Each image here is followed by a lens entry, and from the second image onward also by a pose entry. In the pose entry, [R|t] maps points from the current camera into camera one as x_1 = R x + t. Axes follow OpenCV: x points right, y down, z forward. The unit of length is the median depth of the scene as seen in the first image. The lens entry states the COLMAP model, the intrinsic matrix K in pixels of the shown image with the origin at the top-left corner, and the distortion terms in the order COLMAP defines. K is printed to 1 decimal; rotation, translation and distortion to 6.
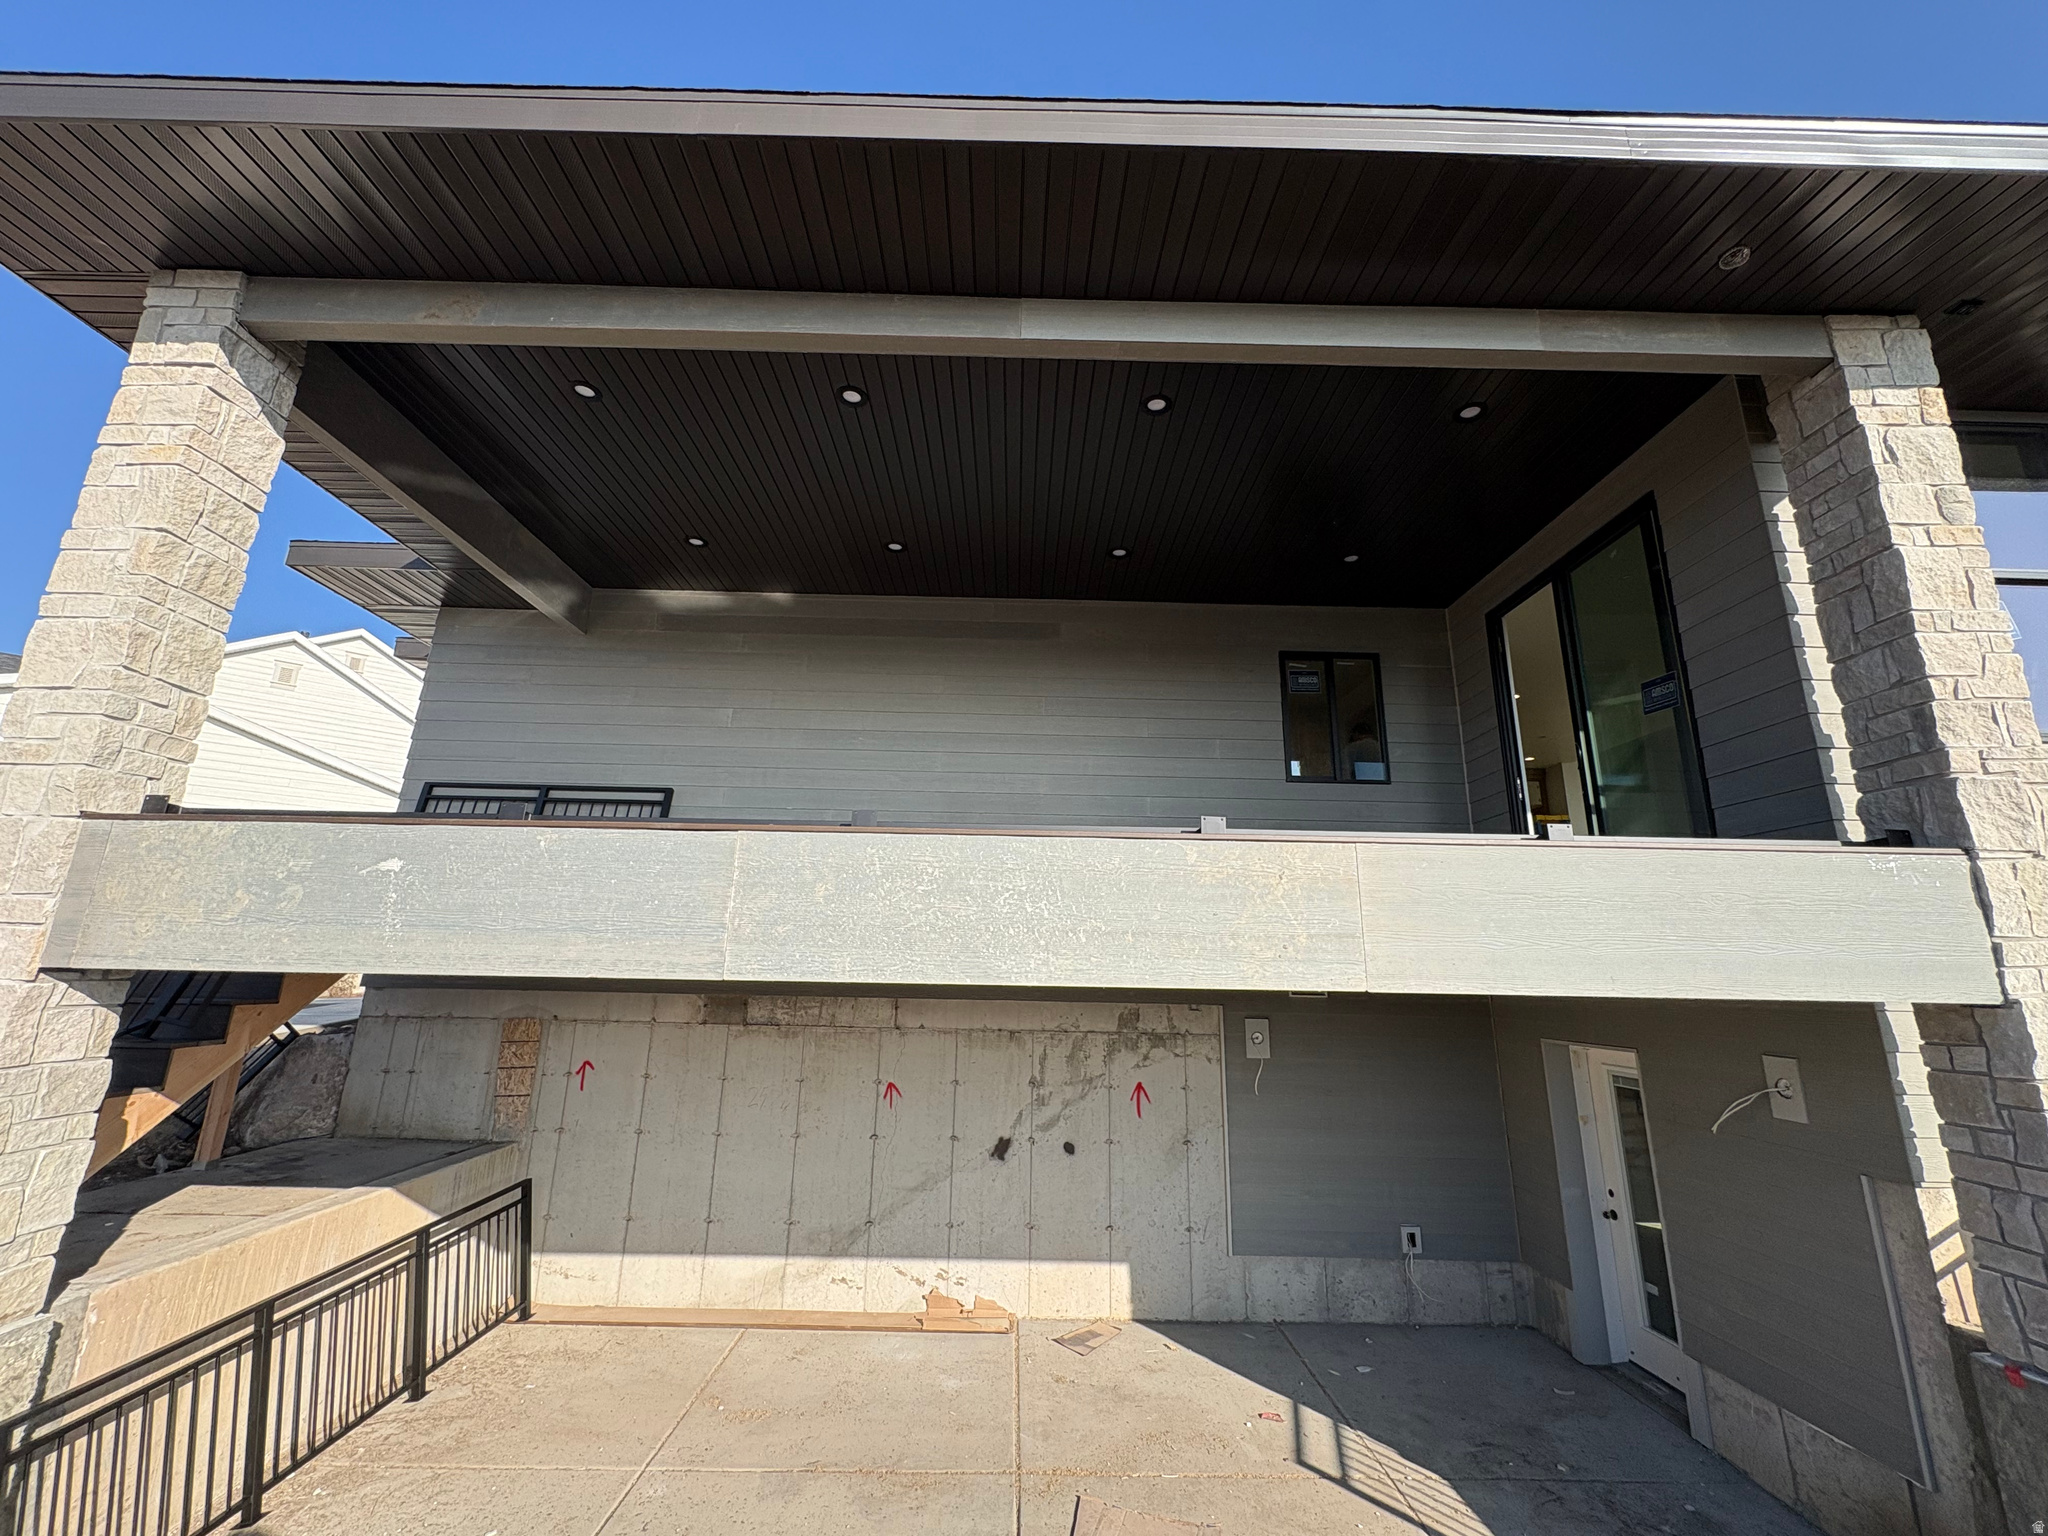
lens RADIAL K [[814.2, 0, 1024.0], [0, 814.2, 768.0], [0, 0, 1]] dist [0.000444, -0.000004]
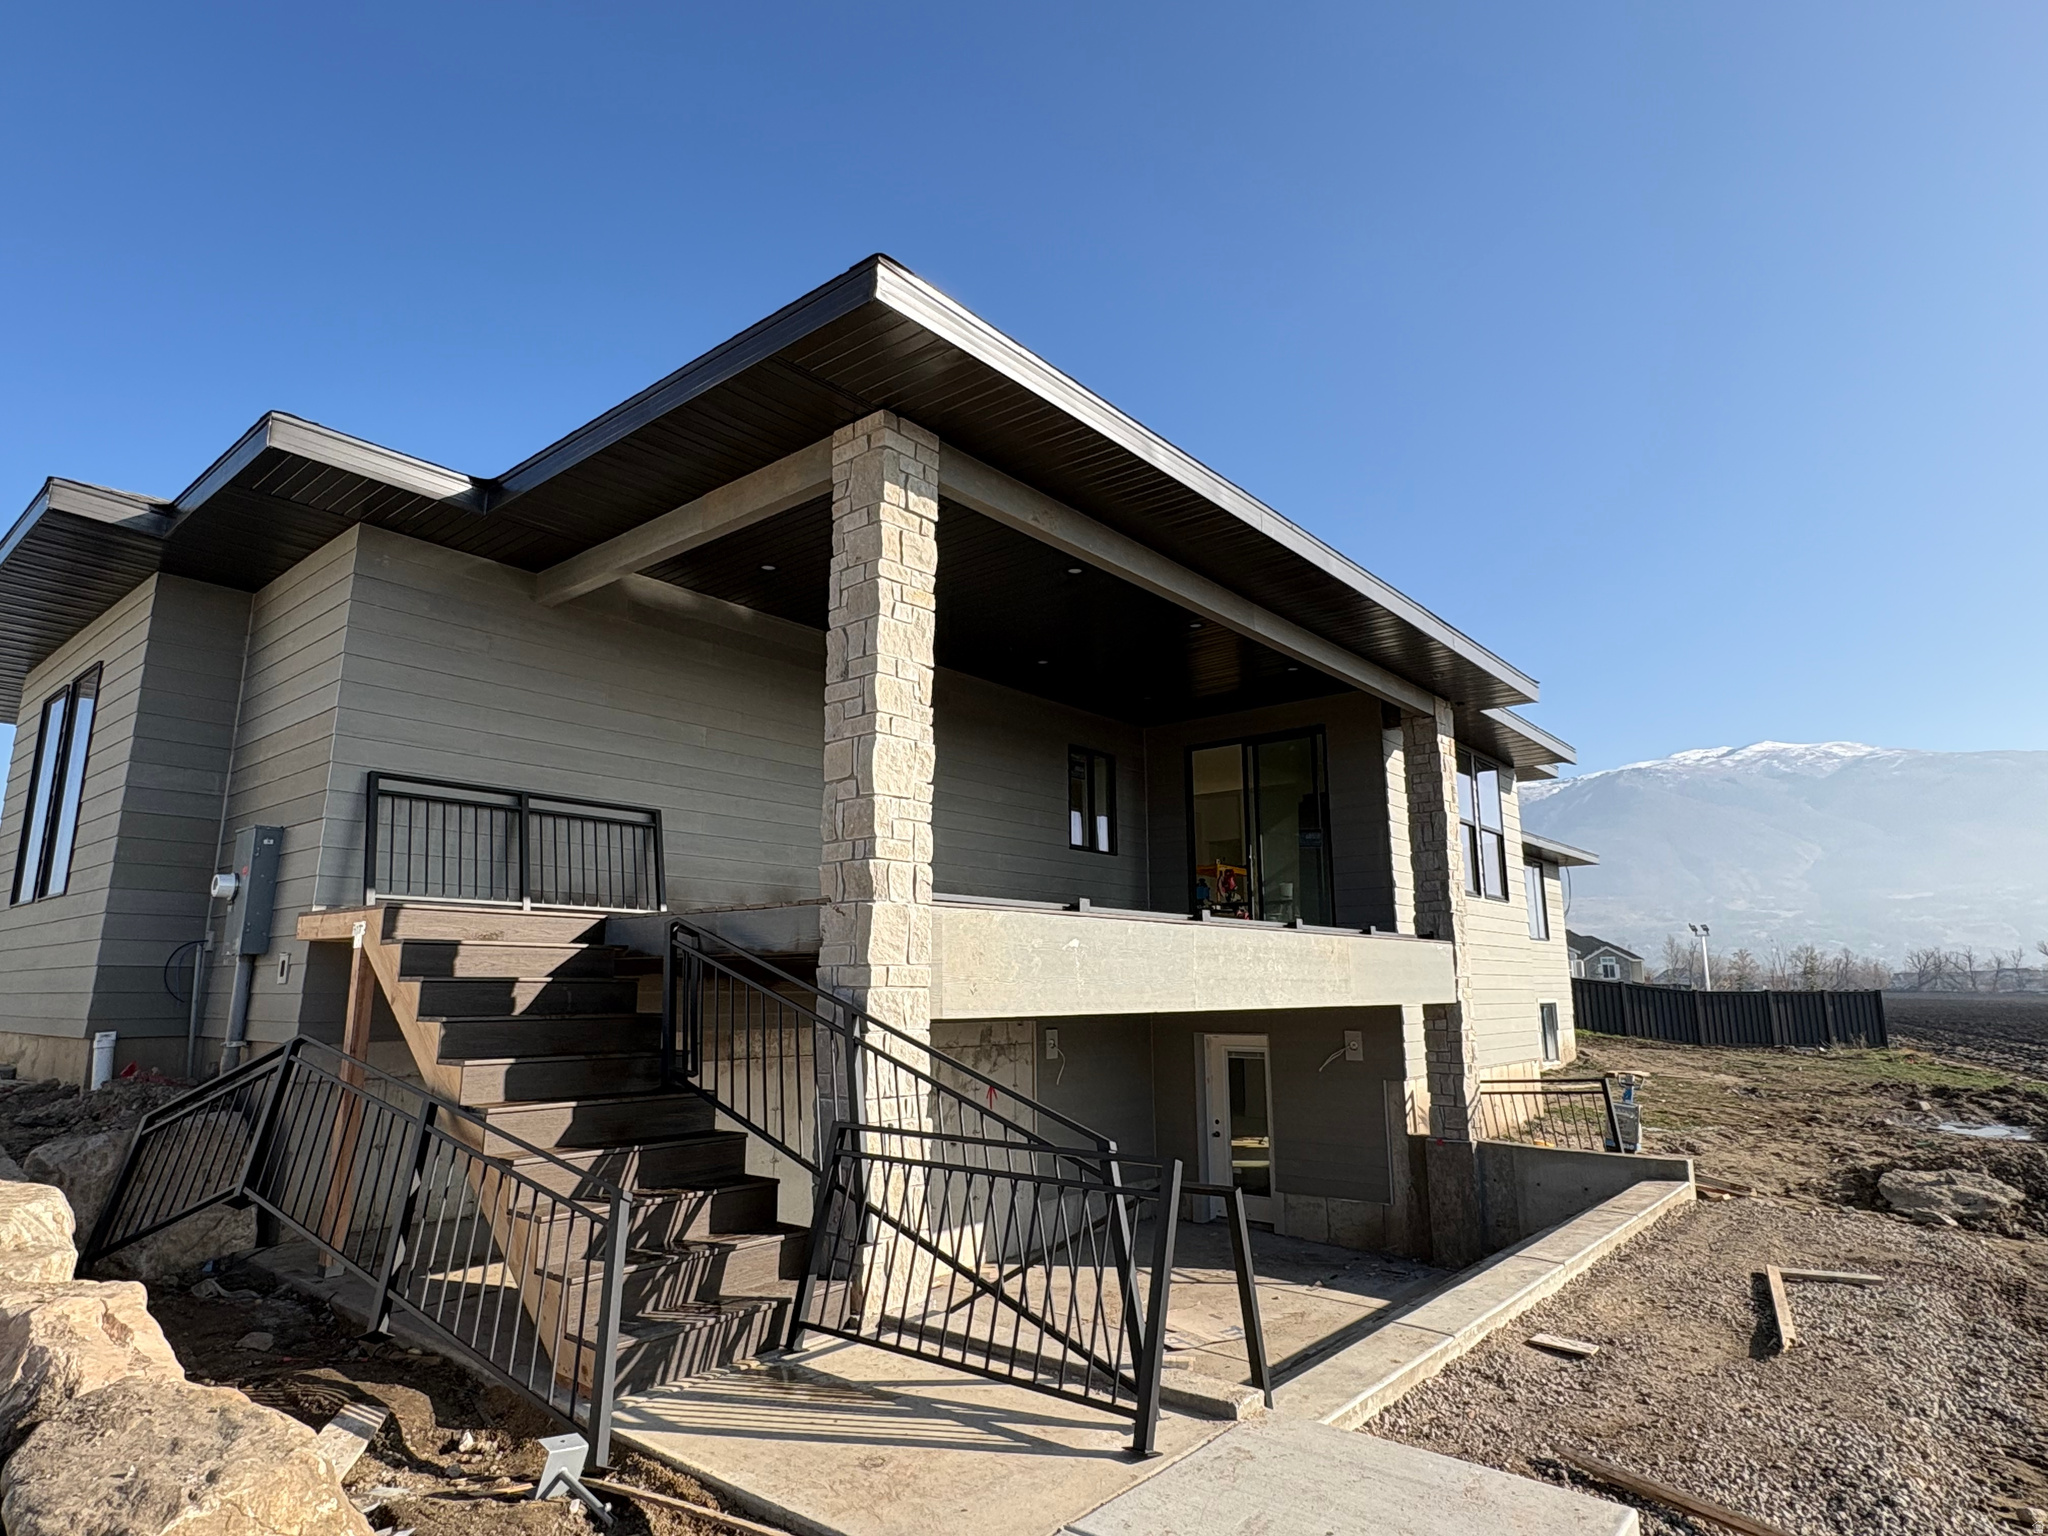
lens RADIAL K [[1128.5, 0, 1017.4], [0, 1128.5, 762.9], [0, 0, 1]] dist [-0.001221, 0.000830]
pose [[0.657991, 0.127641, 0.742129, -1.653229], [-0.168293, 0.985528, -0.020291, -0.102150], [-0.733979, -0.111544, 0.669950, -0.195613]]
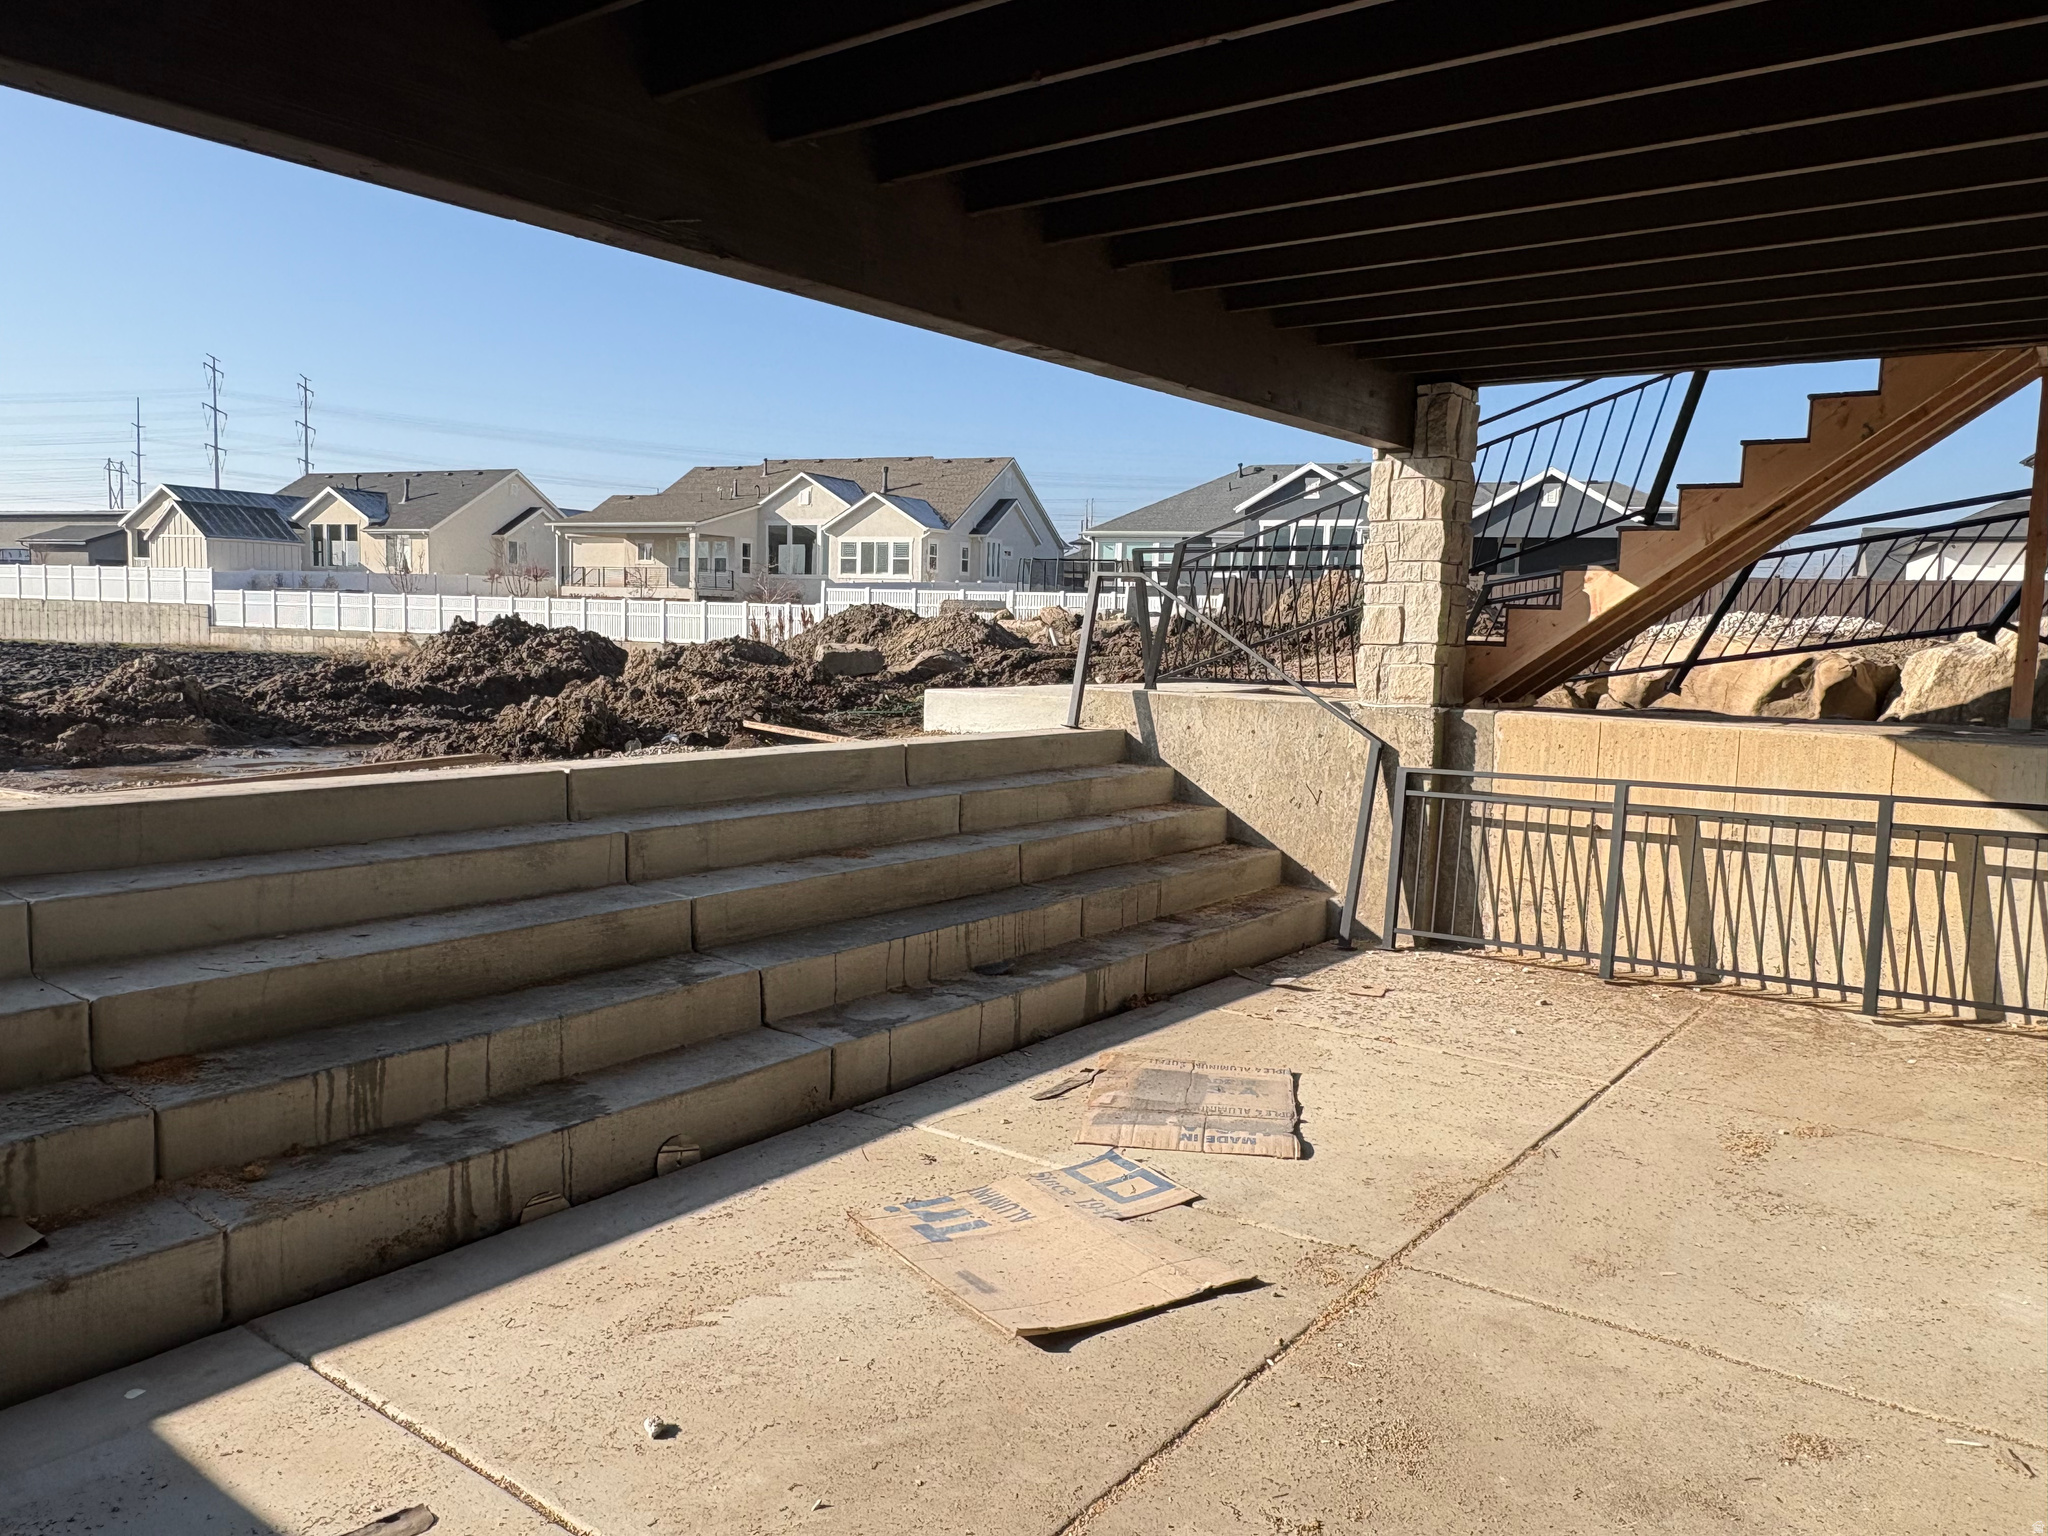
lens RADIAL K [[1475.2, 0, 1024.0], [0, 1475.2, 768.0], [0, 0, 1]] dist [-0.000160, 0.000160]
pose [[-0.615514, 0.041829, -0.787015, 0.723978], [0.153488, 0.985832, -0.067645, 0.548504], [0.773036, -0.162434, -0.613214, 1.283191]]
